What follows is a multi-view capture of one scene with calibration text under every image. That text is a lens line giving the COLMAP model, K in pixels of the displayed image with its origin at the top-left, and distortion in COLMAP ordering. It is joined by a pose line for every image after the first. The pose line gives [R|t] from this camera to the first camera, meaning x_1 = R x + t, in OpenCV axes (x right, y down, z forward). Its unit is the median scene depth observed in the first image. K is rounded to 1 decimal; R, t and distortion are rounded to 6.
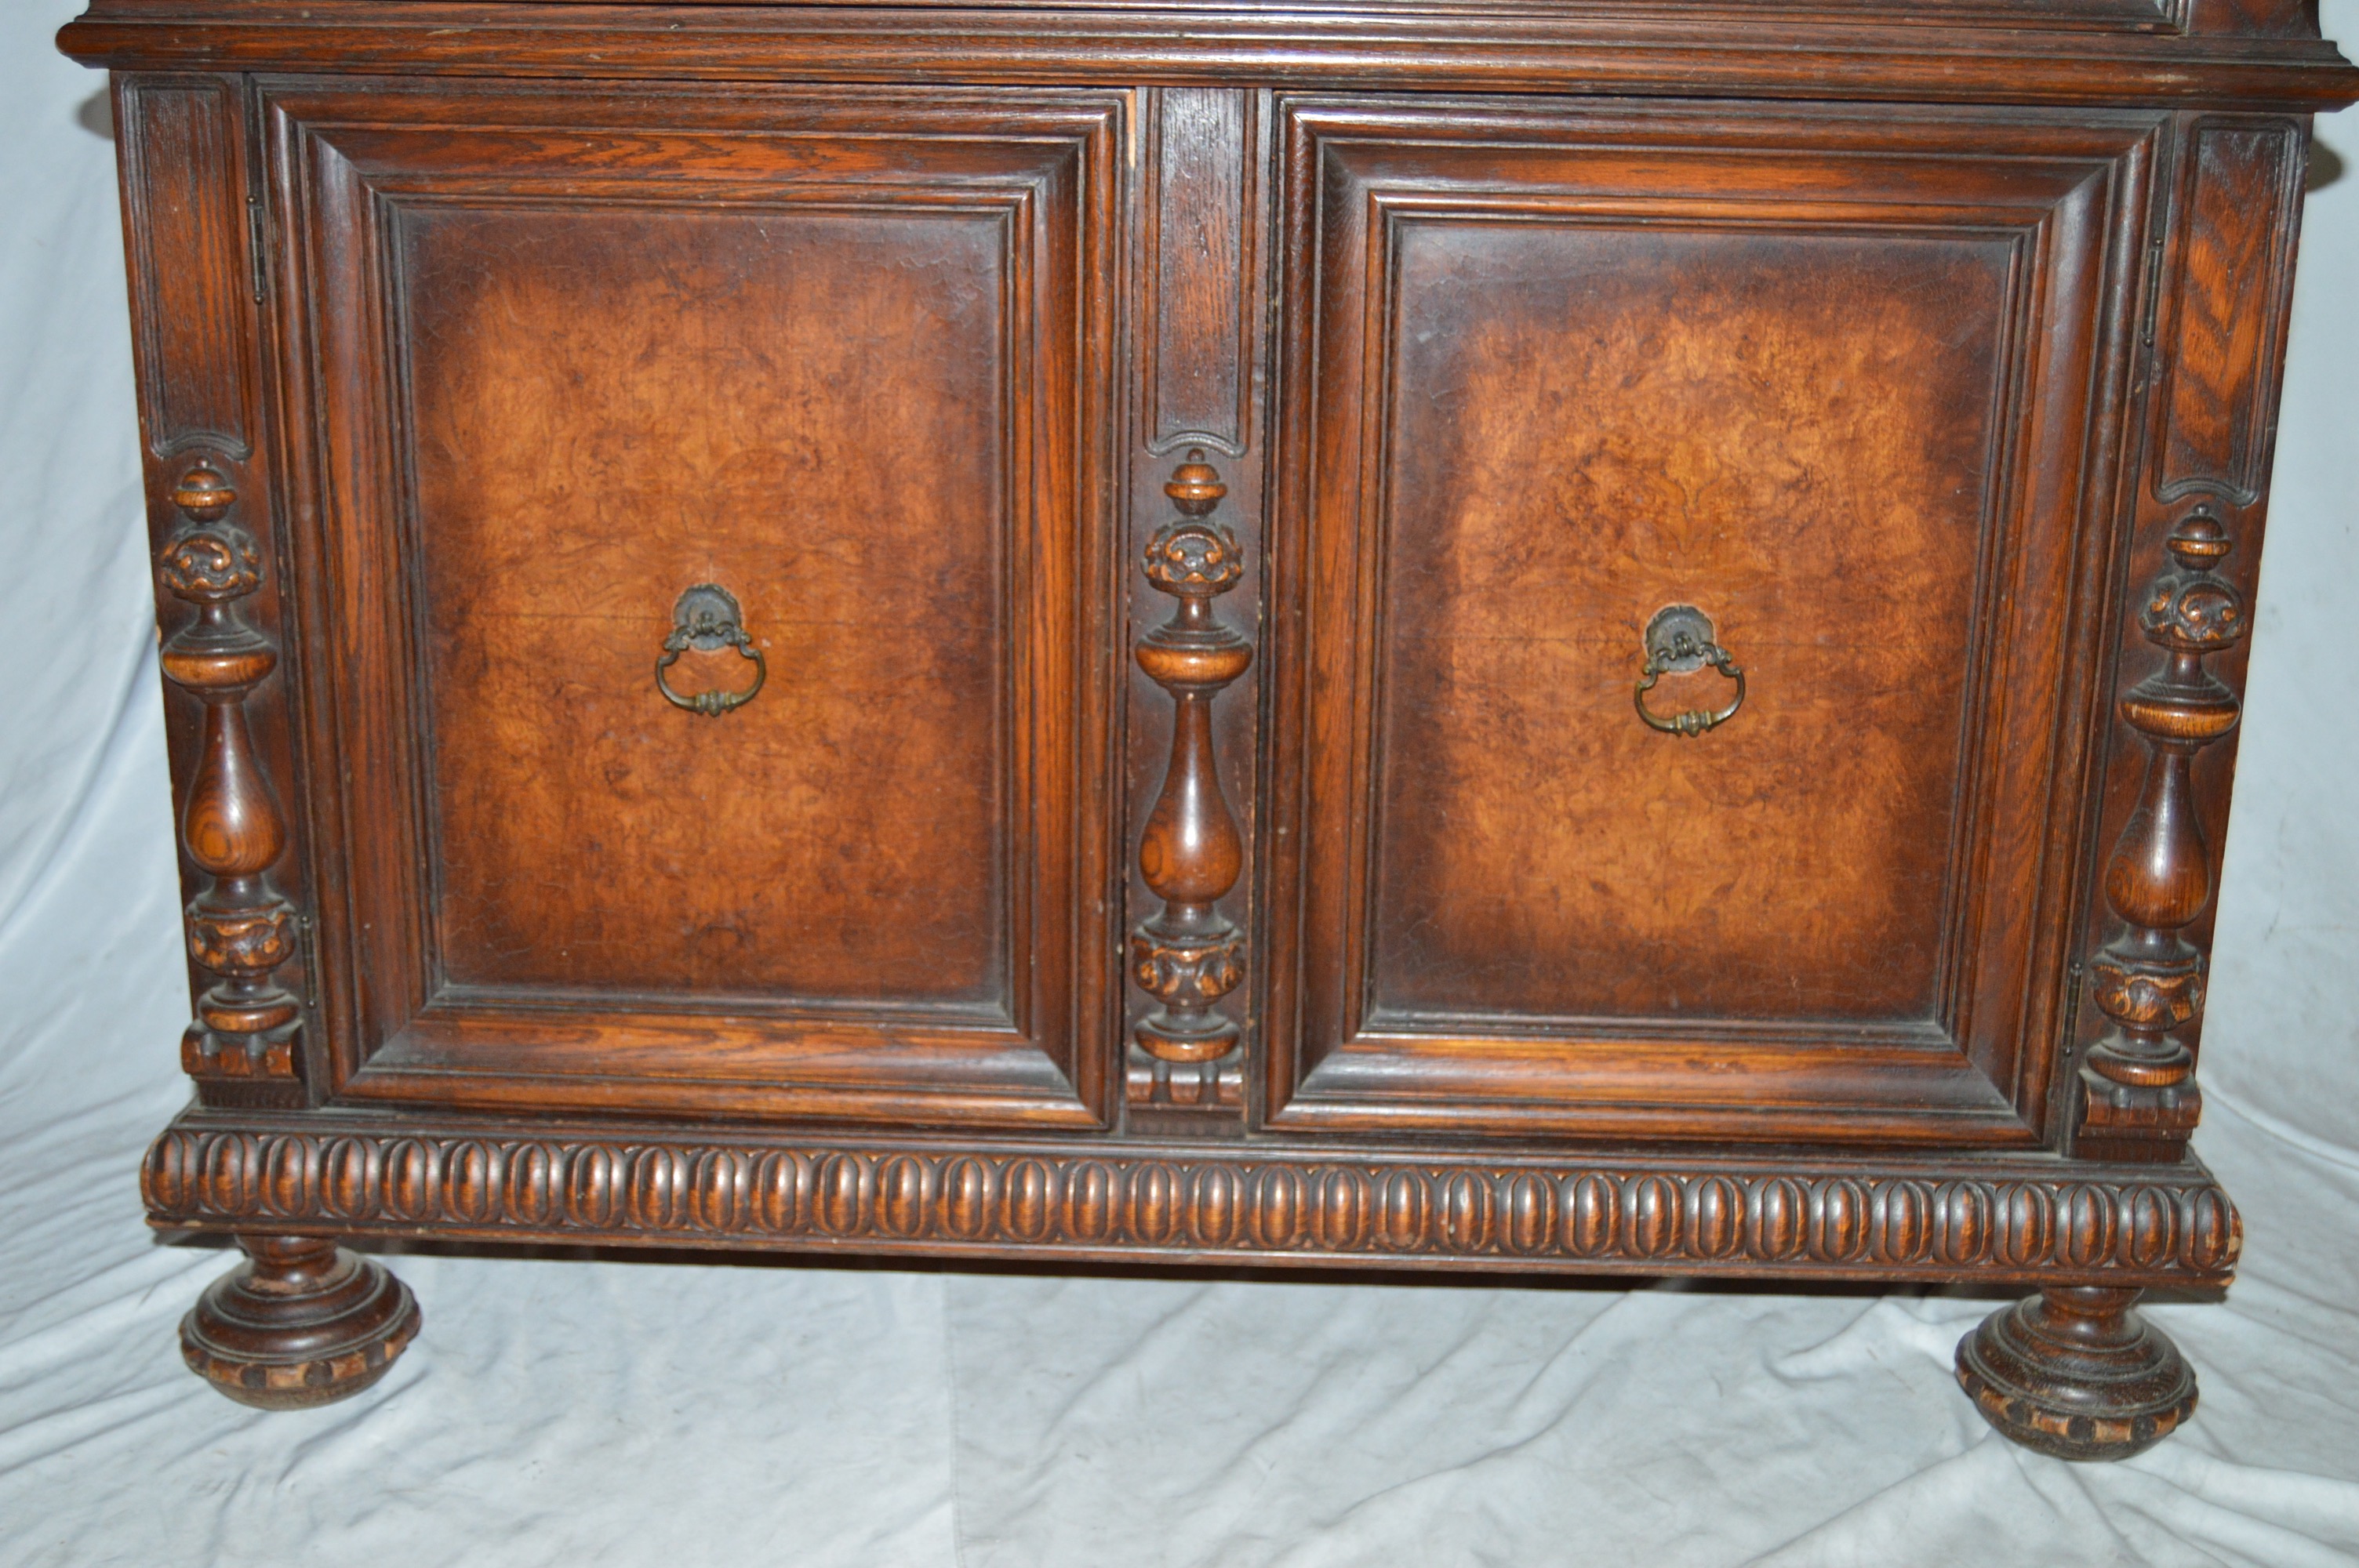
lens RADIAL K [[2786.8, 0, 1202.5], [0, 2786.8, 789.1], [0, 0, 1]] dist [-0.060861, 0.000000]
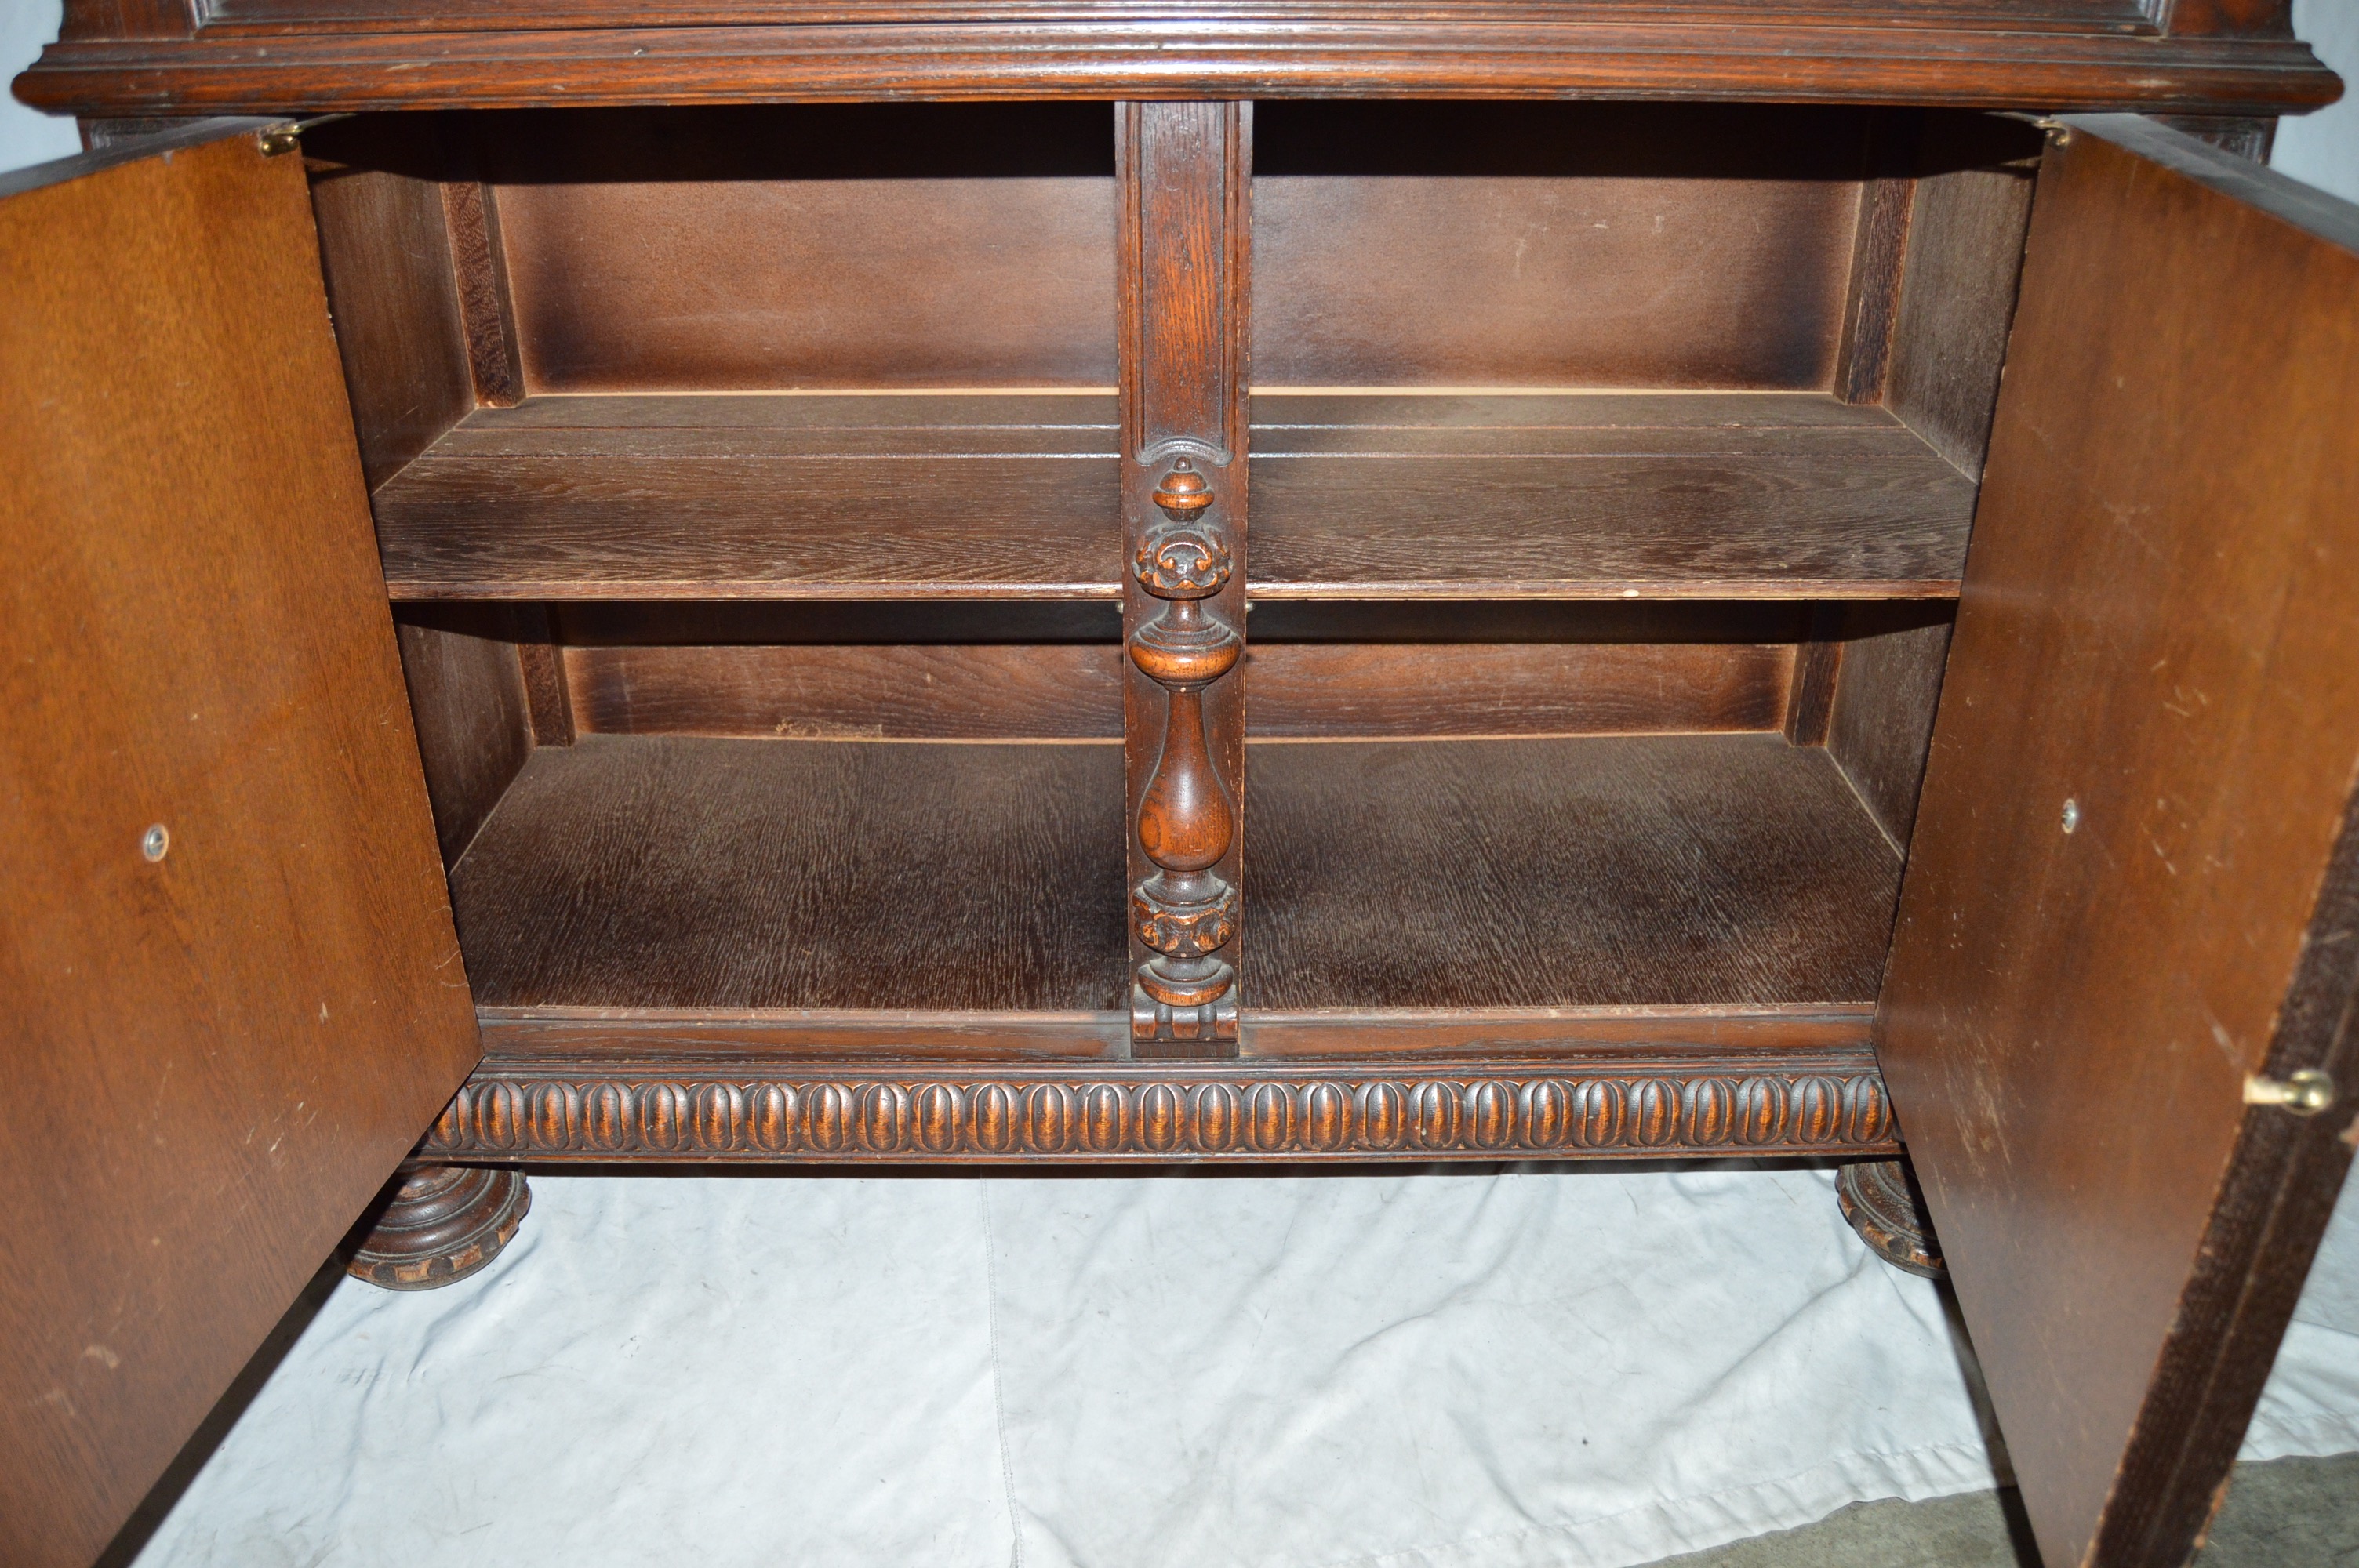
lens RADIAL K [[1864.9, 0, 1196.9], [0, 1864.9, 793.9], [0, 0, 1]] dist [-0.102451, 0.039348]
pose [[0.999215, -0.031254, 0.024338, -0.016803], [0.026217, 0.982361, 0.185147, -0.120179], [-0.029695, -0.184363, 0.982410, 0.288351]]
